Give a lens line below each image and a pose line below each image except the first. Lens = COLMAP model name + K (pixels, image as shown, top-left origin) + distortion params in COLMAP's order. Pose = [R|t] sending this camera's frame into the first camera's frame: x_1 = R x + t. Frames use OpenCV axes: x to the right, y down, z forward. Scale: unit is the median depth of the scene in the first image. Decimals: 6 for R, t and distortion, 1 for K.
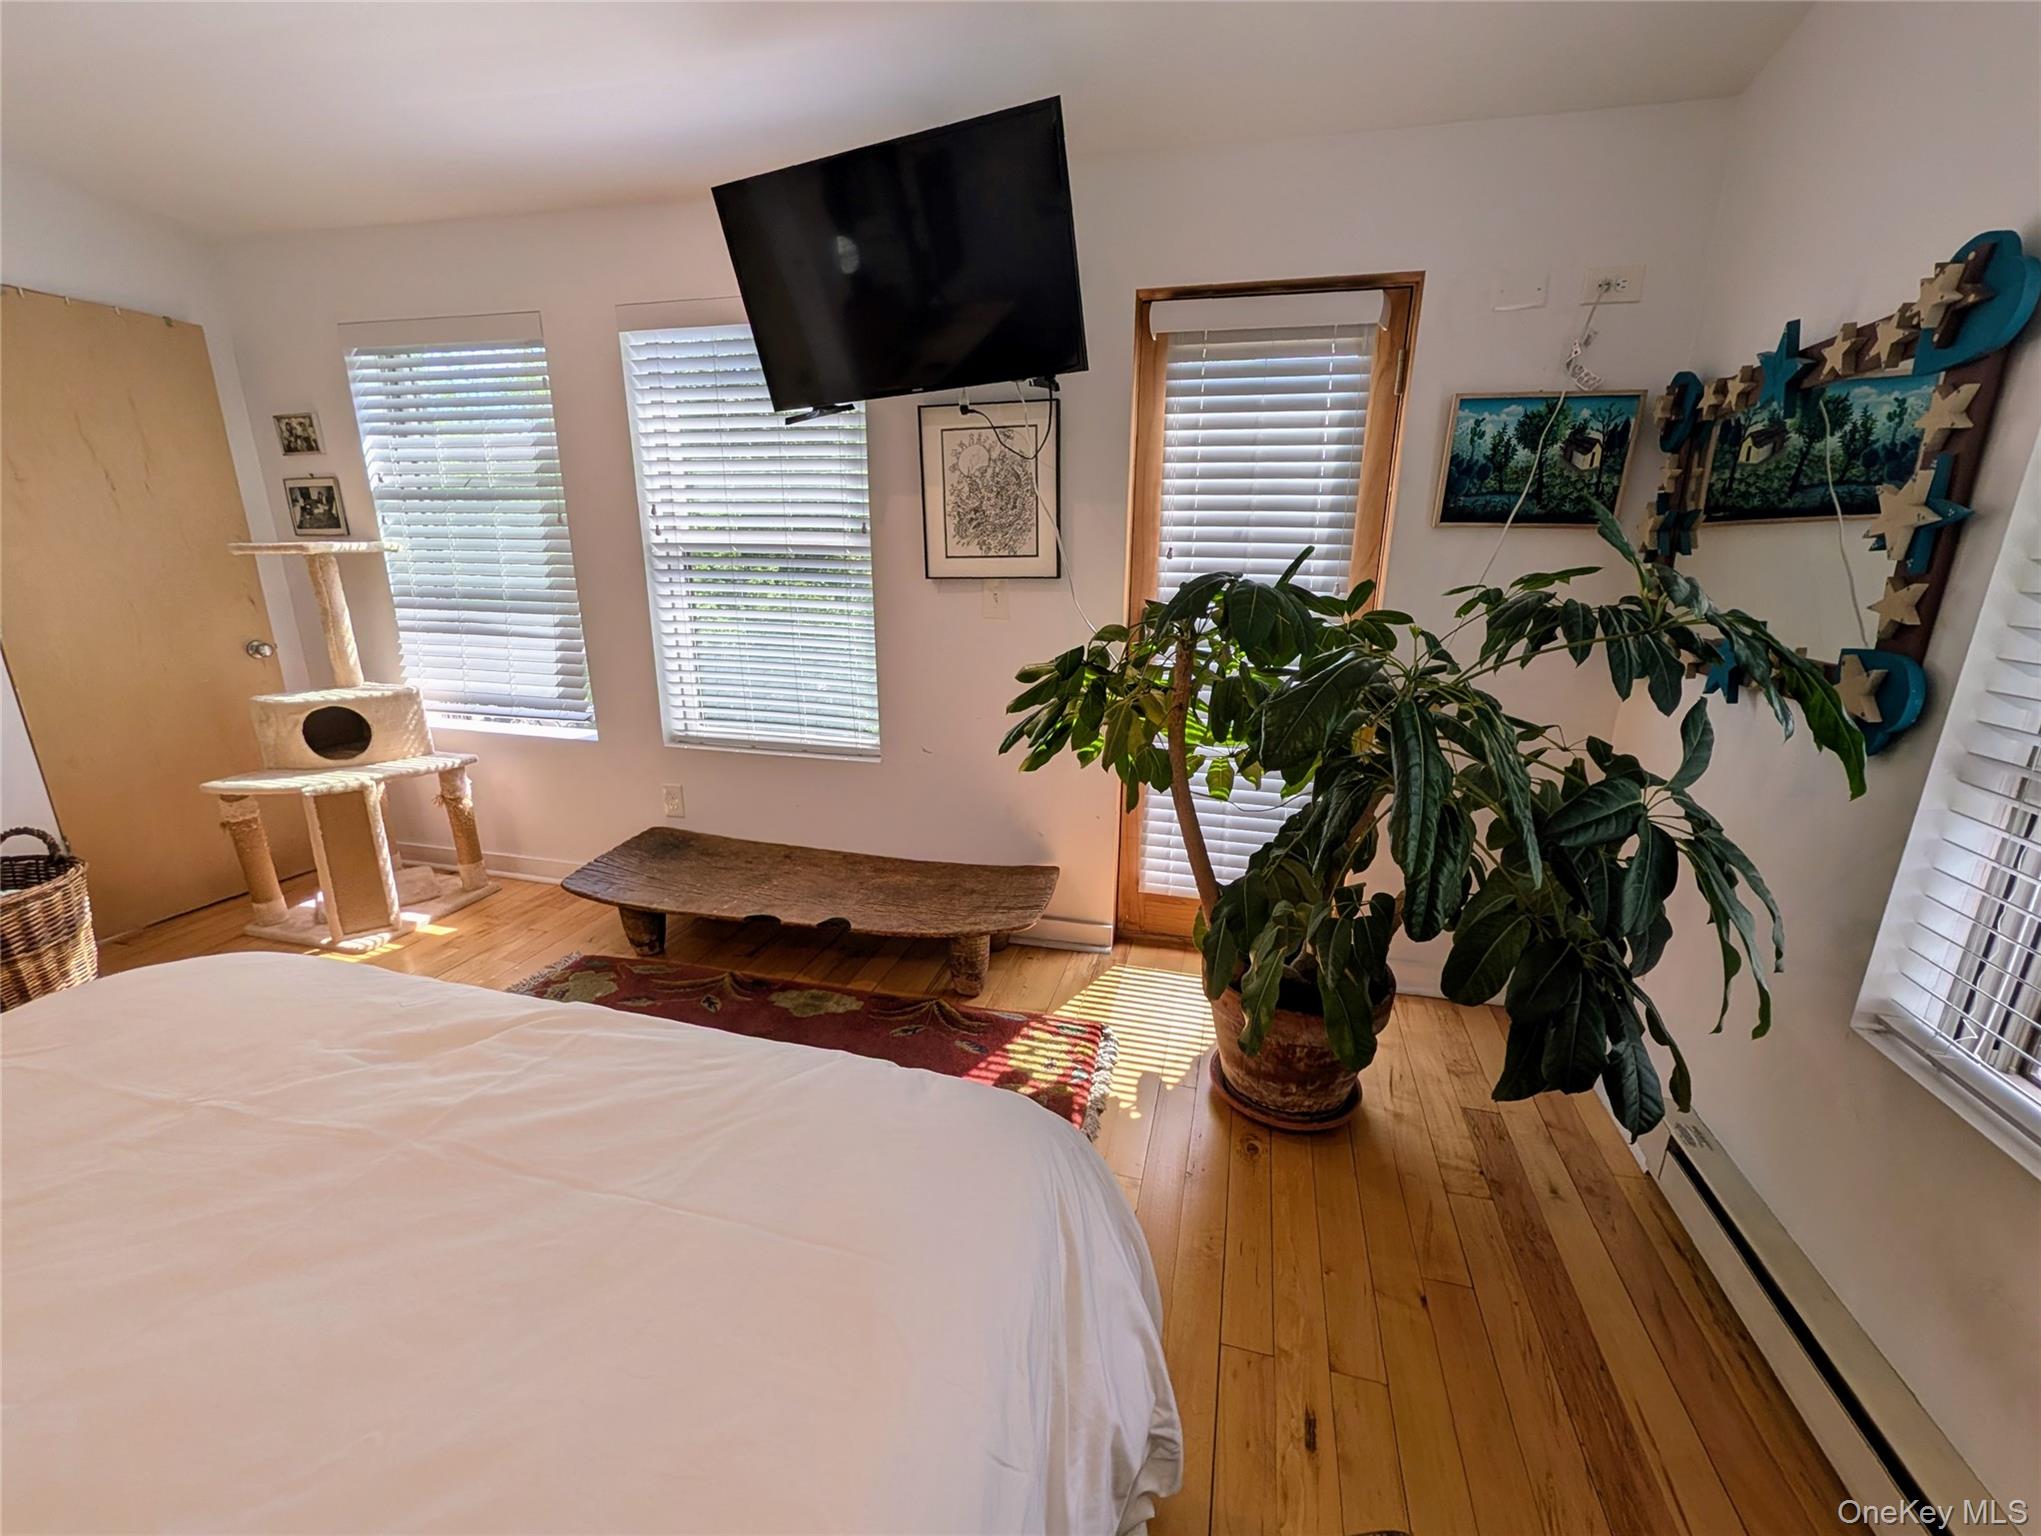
lens RADIAL K [[811.9, 0, 1020.5], [0, 811.9, 768.0], [0, 0, 1]] dist [0.008444, -0.000357]
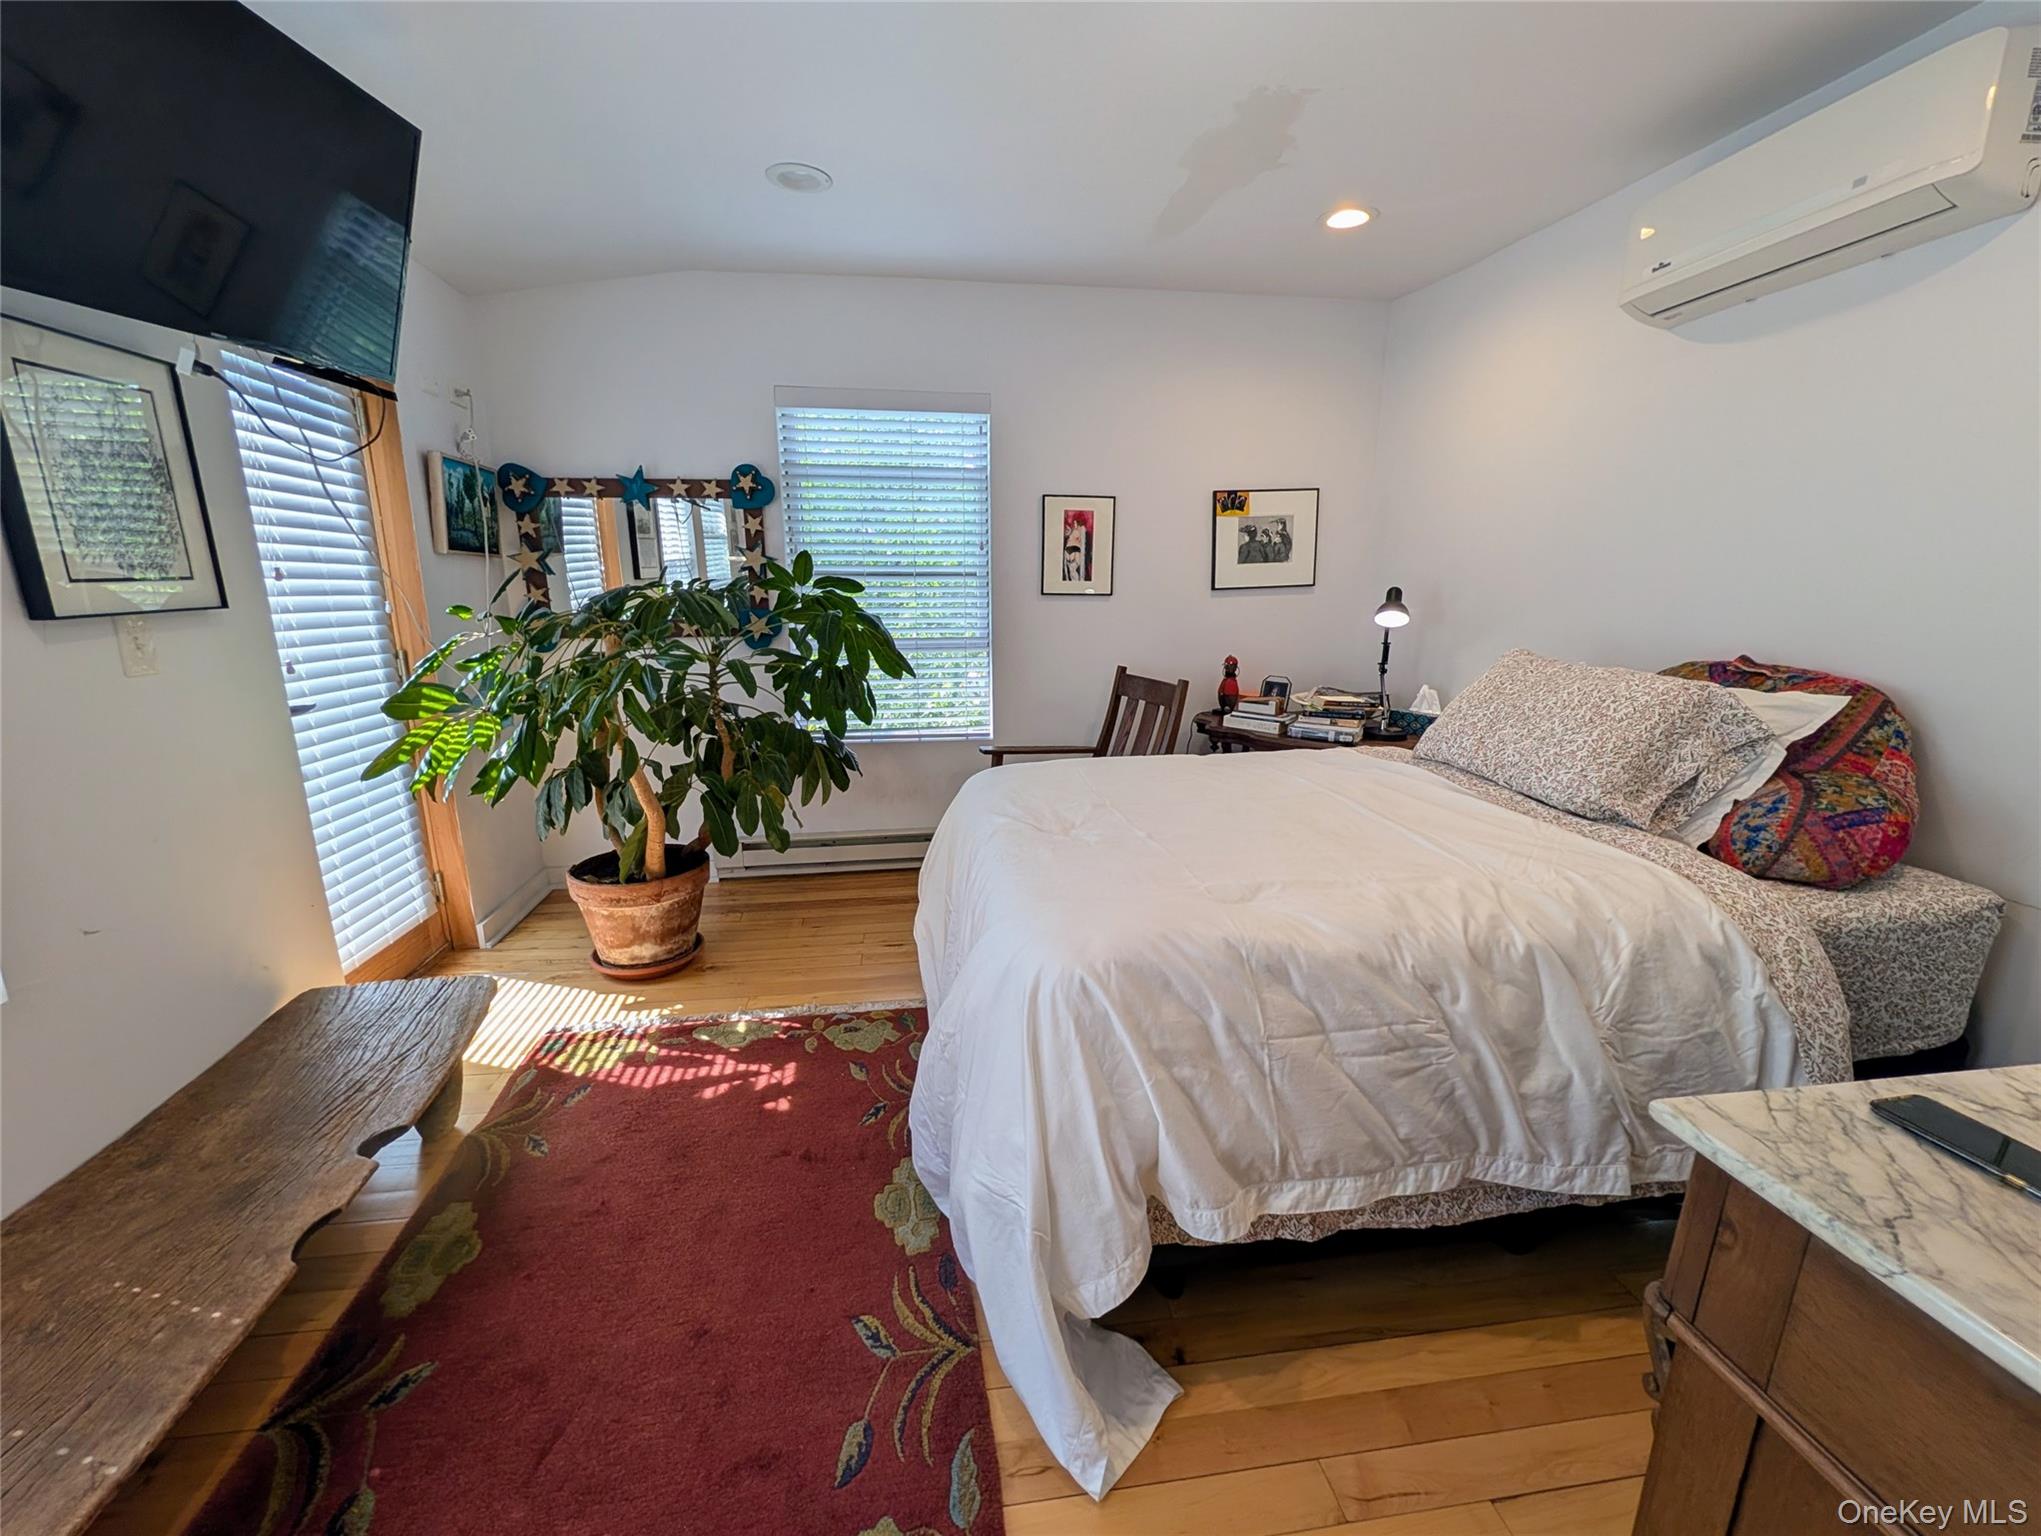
lens RADIAL K [[811.9, 0, 1020.5], [0, 811.9, 768.0], [0, 0, 1]] dist [0.008444, -0.000357]
pose [[-0.392012, -0.213777, 0.894777, -0.954946], [0.240768, 0.914884, 0.324065, -0.172496], [-0.887895, 0.342471, -0.307175, 0.655542]]
